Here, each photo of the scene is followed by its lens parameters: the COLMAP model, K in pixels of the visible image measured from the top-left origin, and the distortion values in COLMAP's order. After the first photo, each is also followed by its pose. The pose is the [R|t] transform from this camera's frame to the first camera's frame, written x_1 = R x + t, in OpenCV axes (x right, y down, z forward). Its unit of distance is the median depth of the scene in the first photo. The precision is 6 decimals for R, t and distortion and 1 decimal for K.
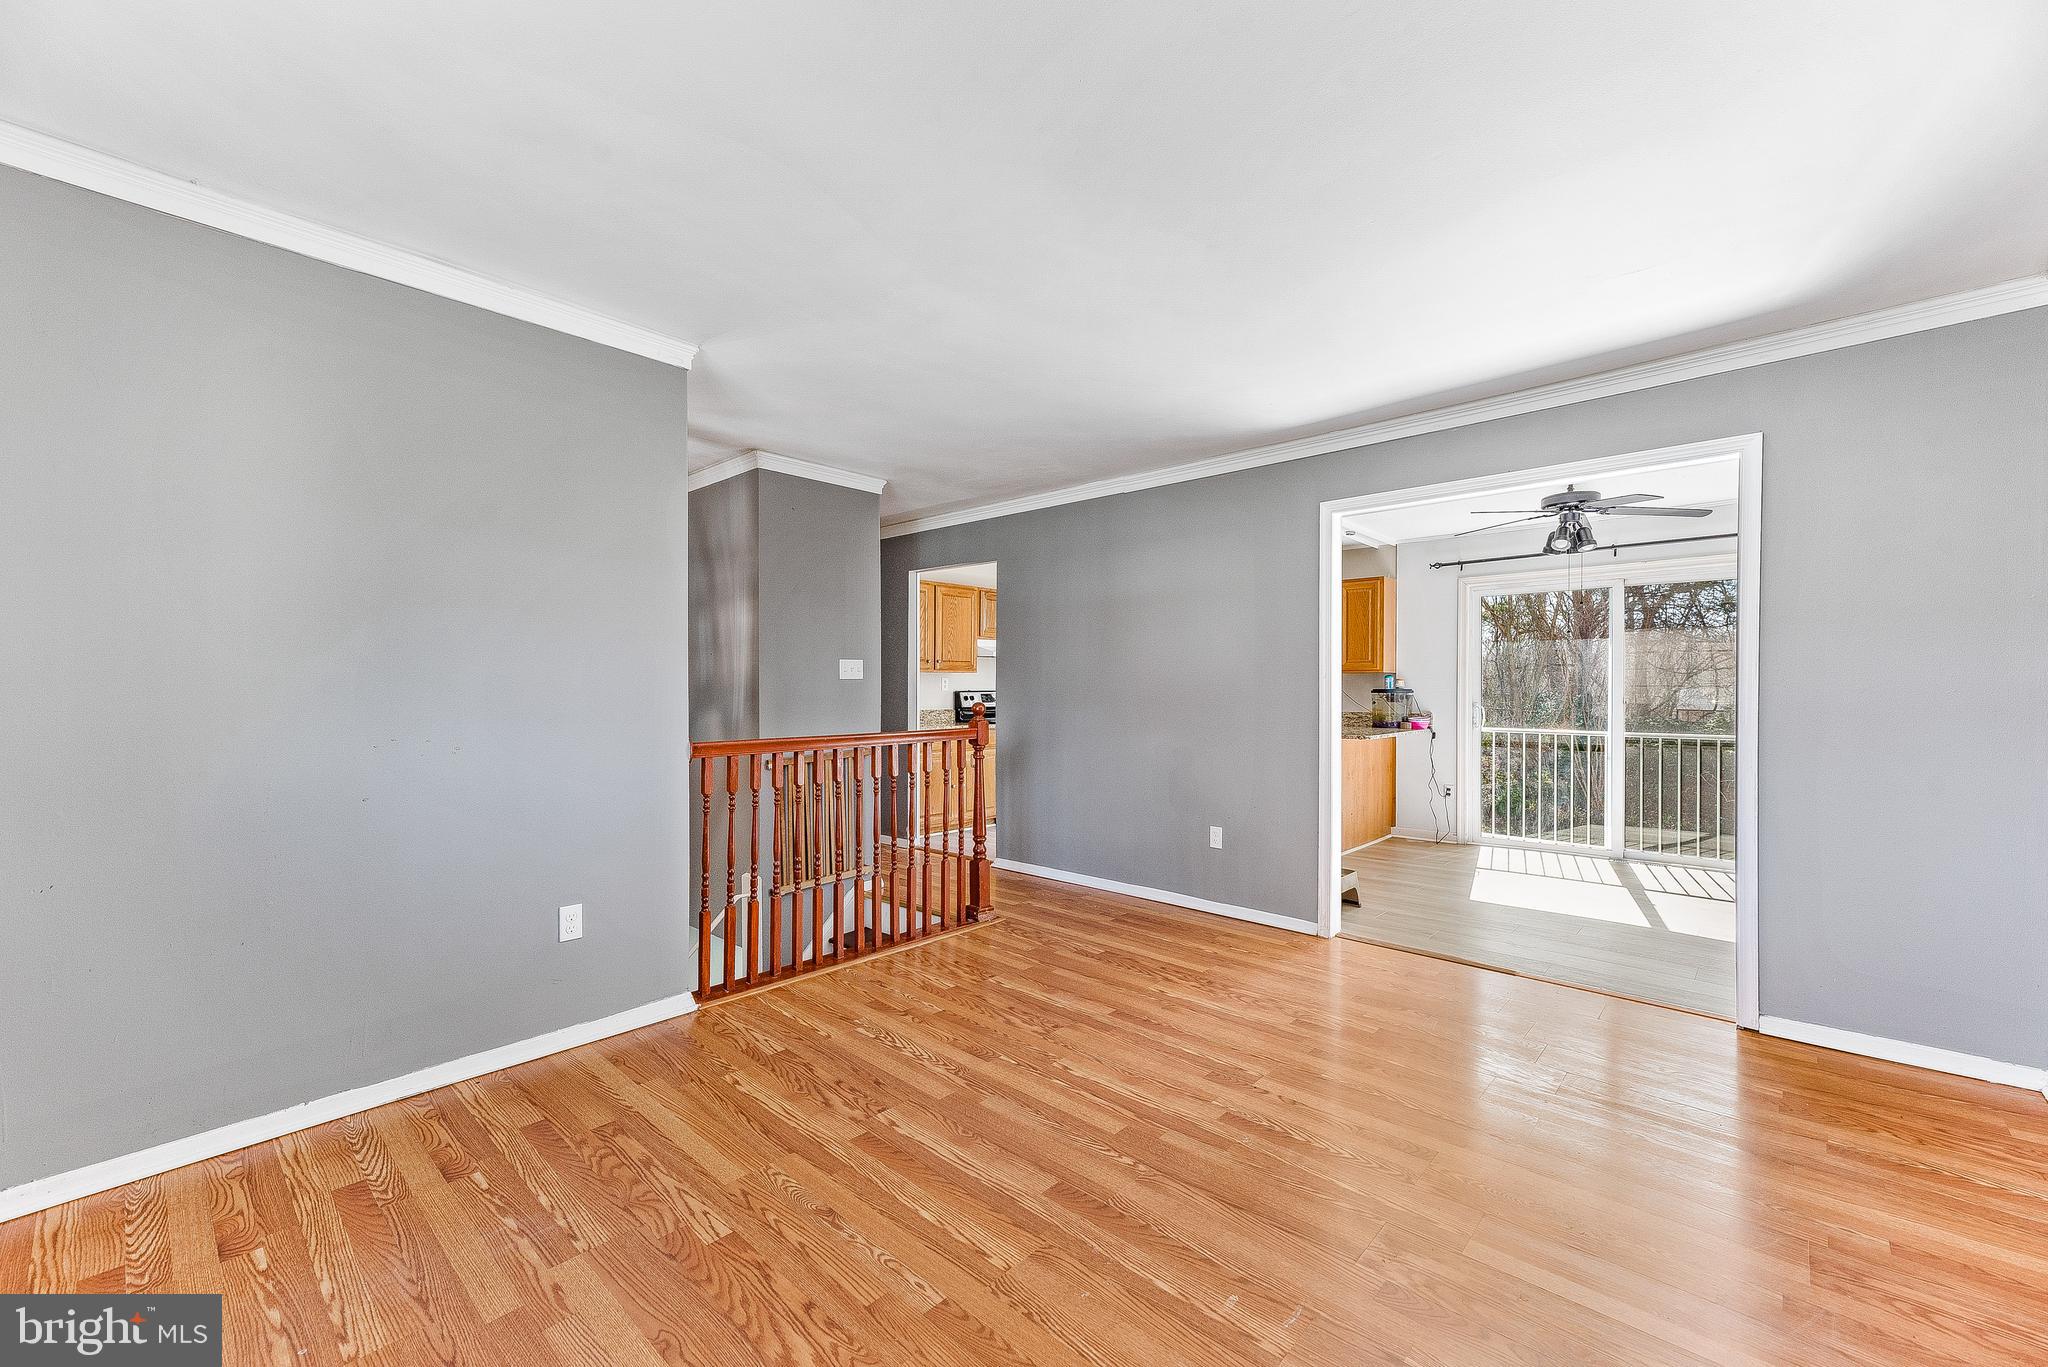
lens RADIAL K [[825.5, 0, 1017.7], [0, 825.5, 692.0], [0, 0, 1]] dist [0.013579, 0.000018]
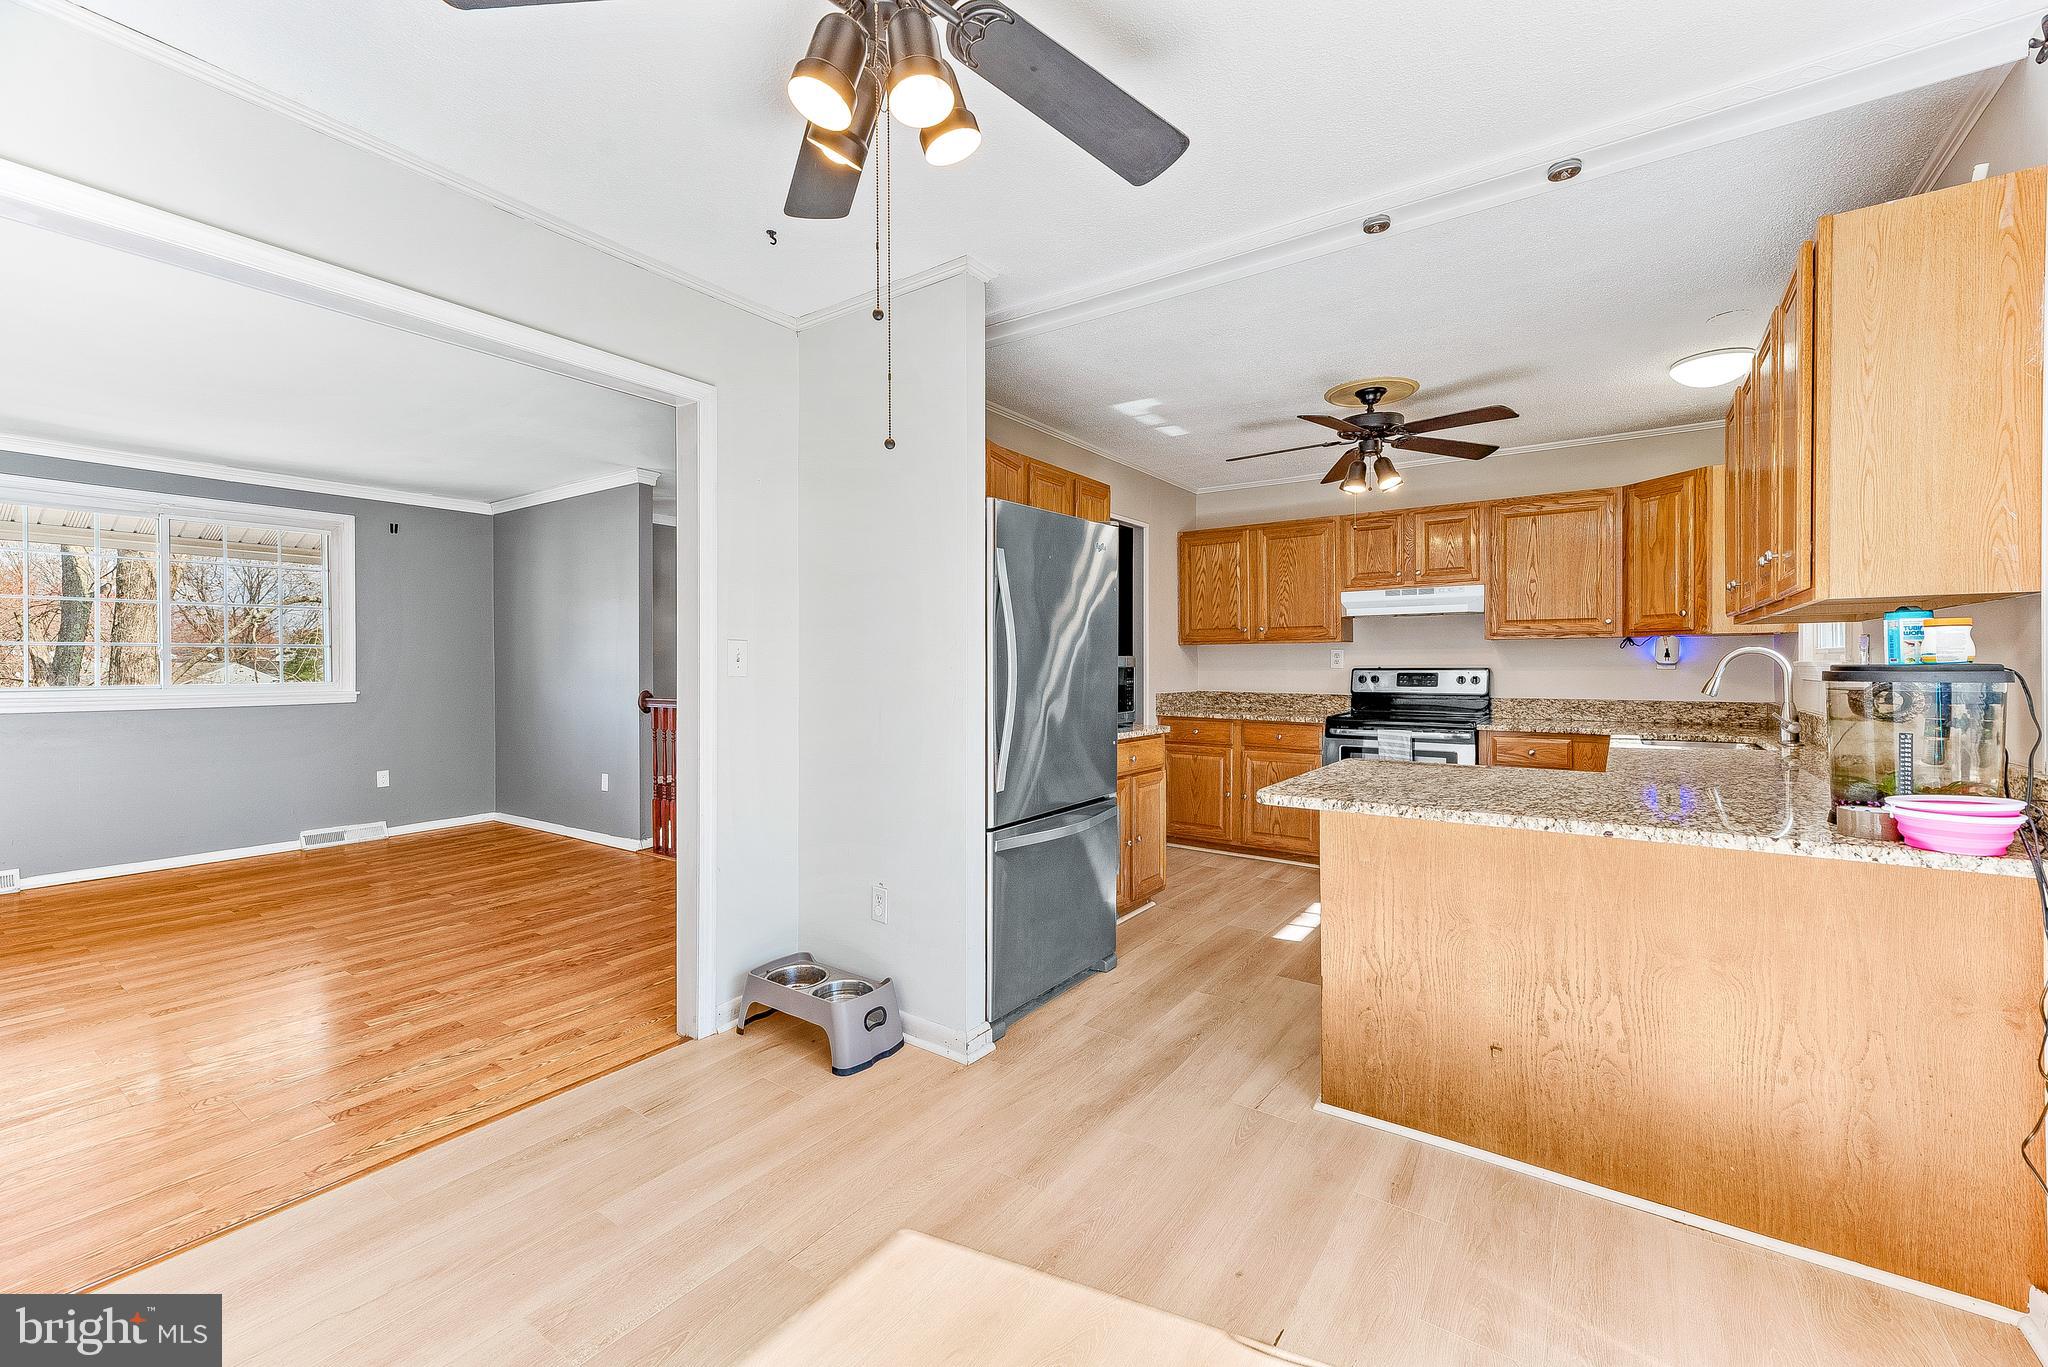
lens RADIAL K [[829.8, 0, 1021.5], [0, 829.8, 667.1], [0, 0, 1]] dist [0.015864, -0.000104]
pose [[0.128509, 0.001298, -0.991708, 1.197329], [-0.001997, 0.999997, 0.001051, -0.004859], [0.991706, 0.001845, 0.128511, 1.306520]]
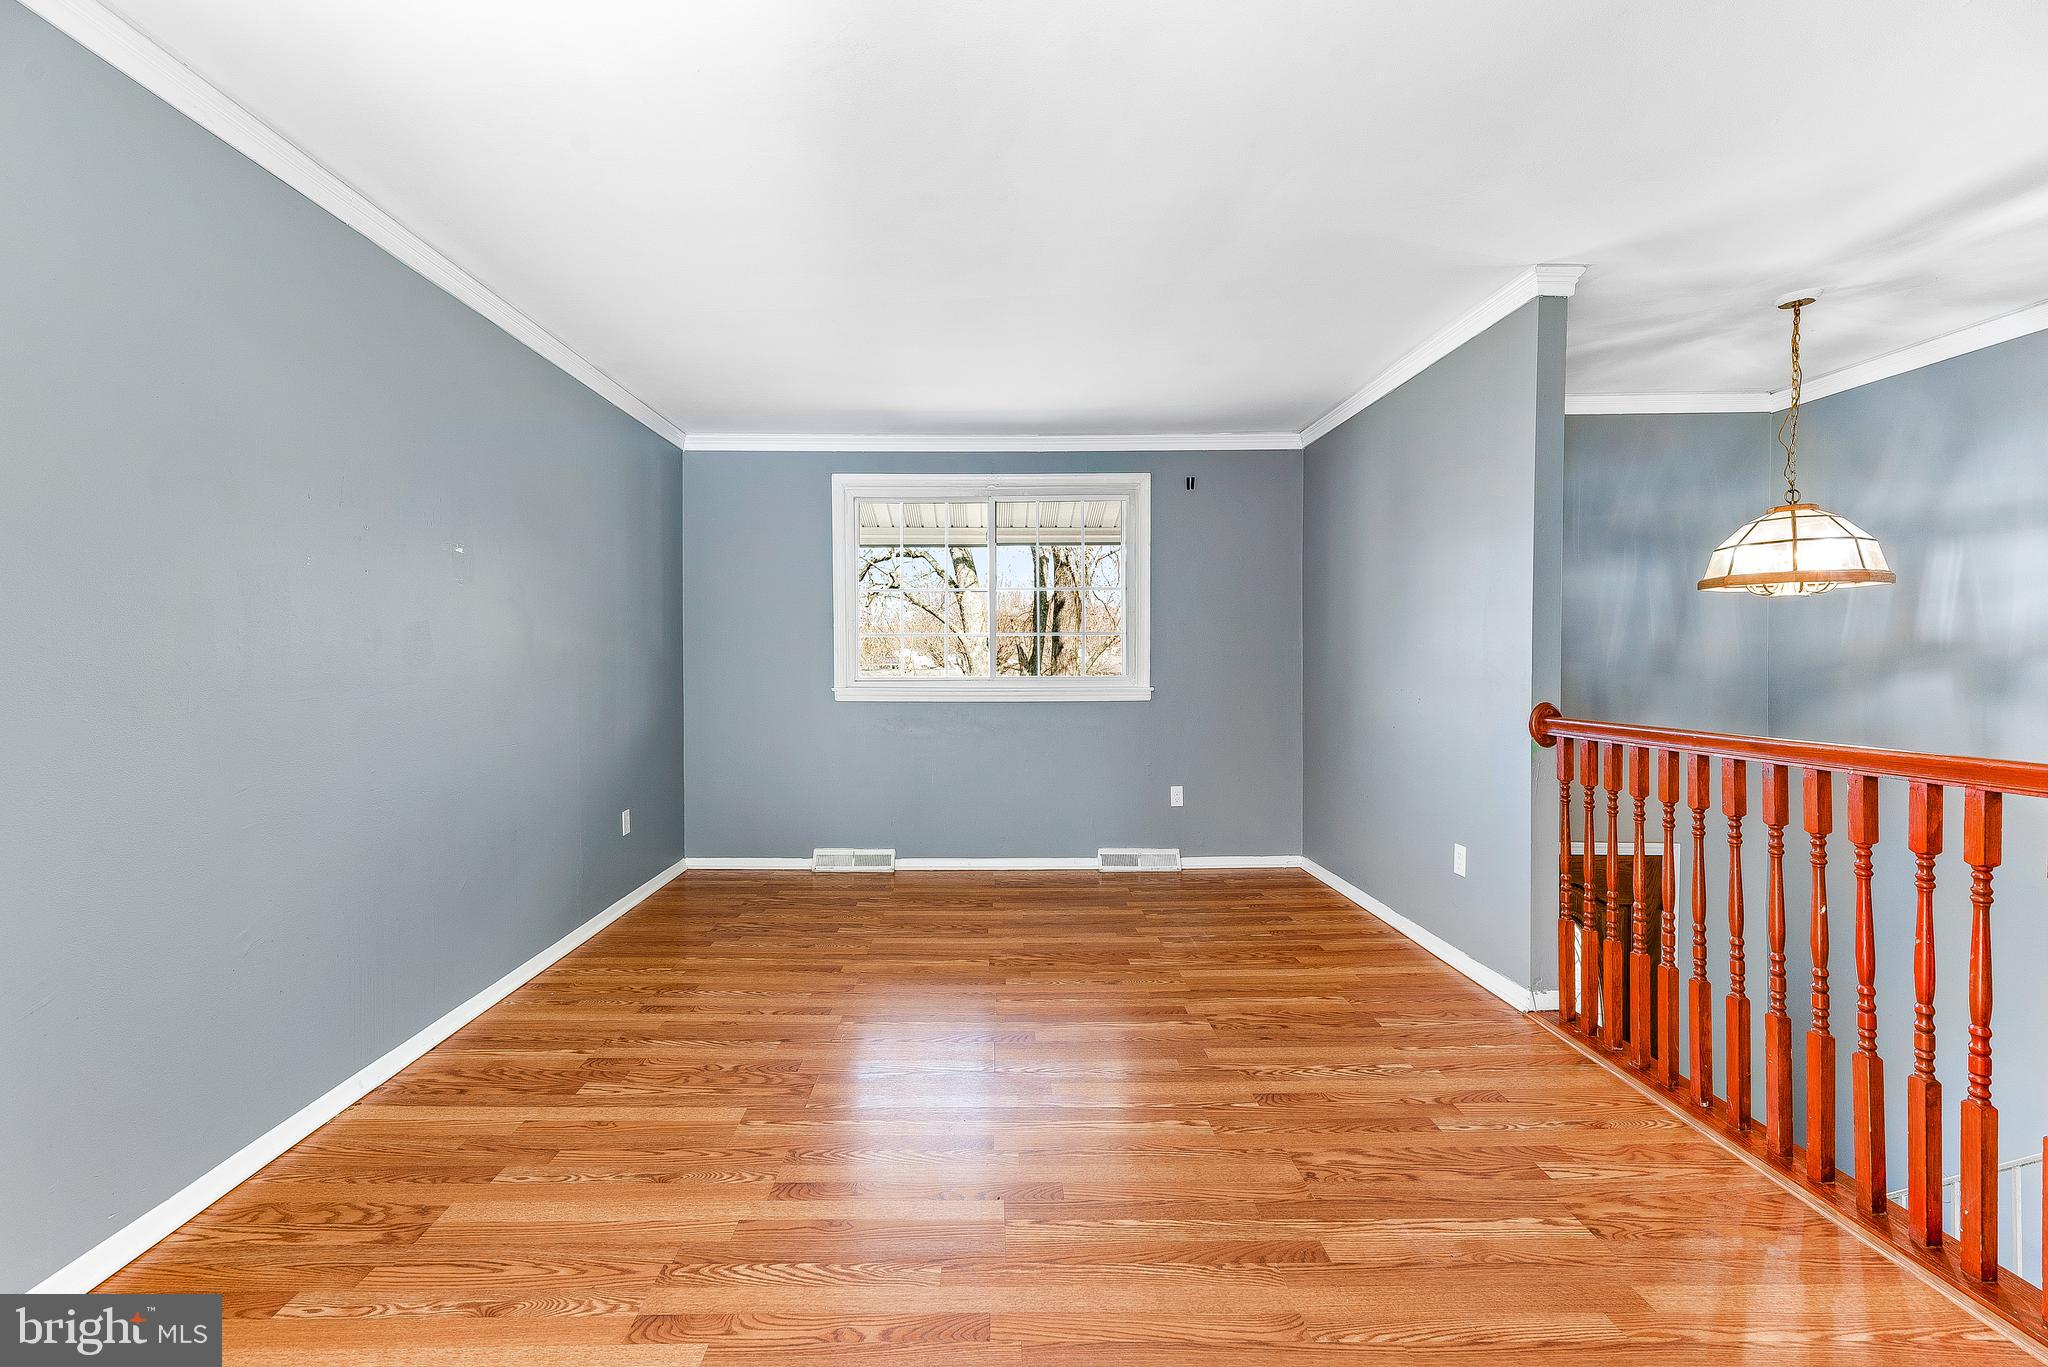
lens RADIAL K [[847.1, 0, 990.8], [0, 847.1, 676.0], [0, 0, 1]] dist [0.017115, 0.000175]
pose [[-0.733108, 0.013241, -0.679984, 0.550038], [-0.001984, 0.999765, 0.021607, -0.000505], [0.680110, 0.017190, -0.732909, 1.062799]]
